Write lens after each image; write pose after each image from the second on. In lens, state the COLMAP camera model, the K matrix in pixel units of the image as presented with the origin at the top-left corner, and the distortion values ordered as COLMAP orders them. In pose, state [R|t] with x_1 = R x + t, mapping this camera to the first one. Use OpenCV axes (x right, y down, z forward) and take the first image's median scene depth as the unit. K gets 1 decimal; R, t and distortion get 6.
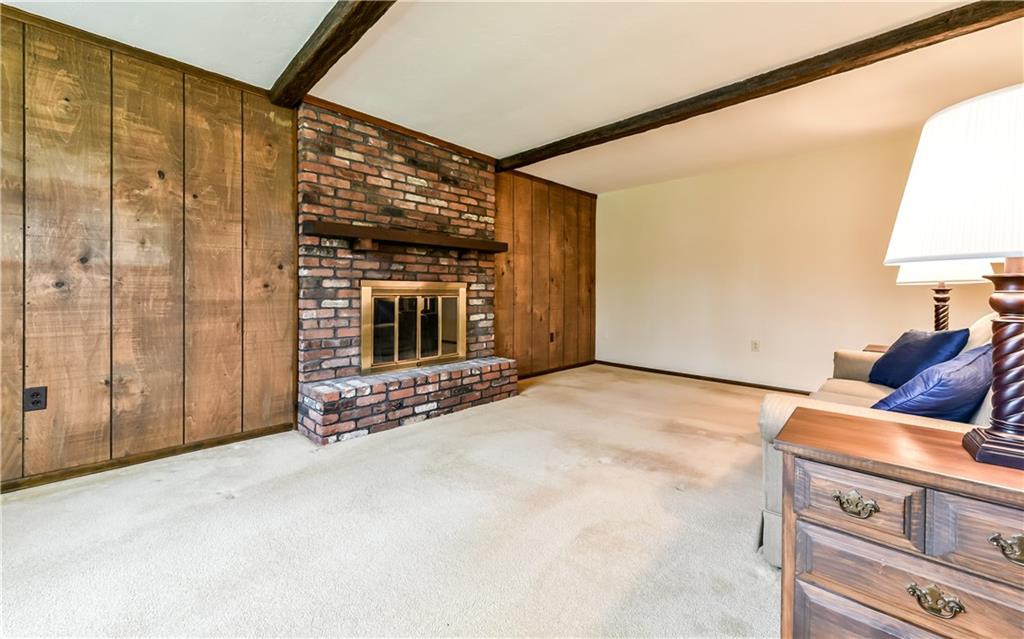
lens RADIAL K [[401.3, 0, 530.3], [0, 401.3, 296.4], [0, 0, 1]] dist [-0.000099, 0.000056]
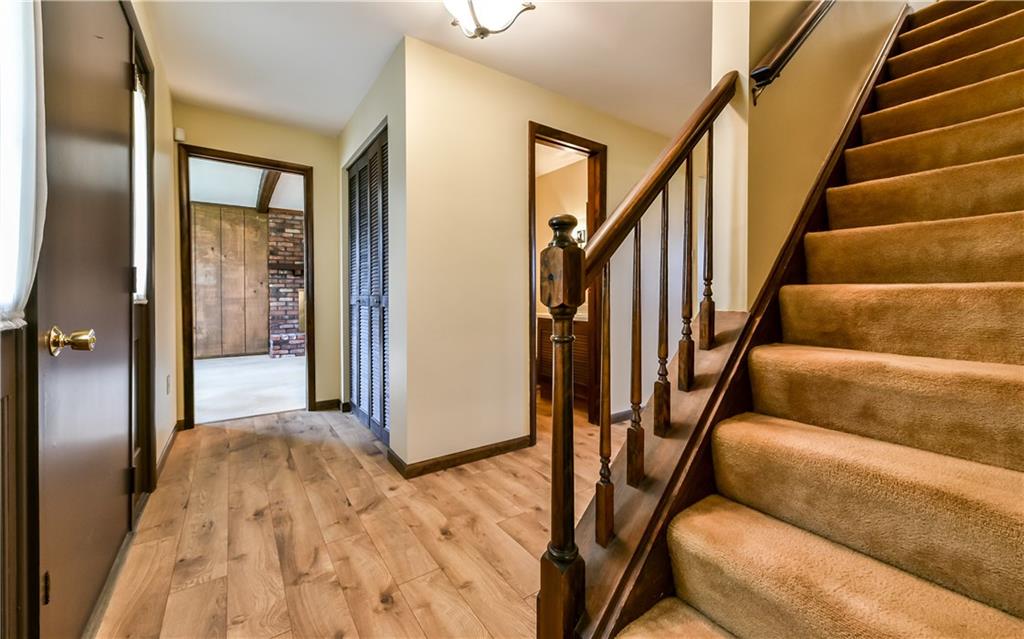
lens RADIAL K [[401.3, 0, 528.9], [0, 401.3, 301.0], [0, 0, 1]] dist [-0.000099, 0.000056]
pose [[0.983124, -0.000528, -0.182939, 1.303005], [0.002394, 0.999947, 0.009980, 0.008538], [0.182924, -0.010249, 0.983074, -0.980138]]
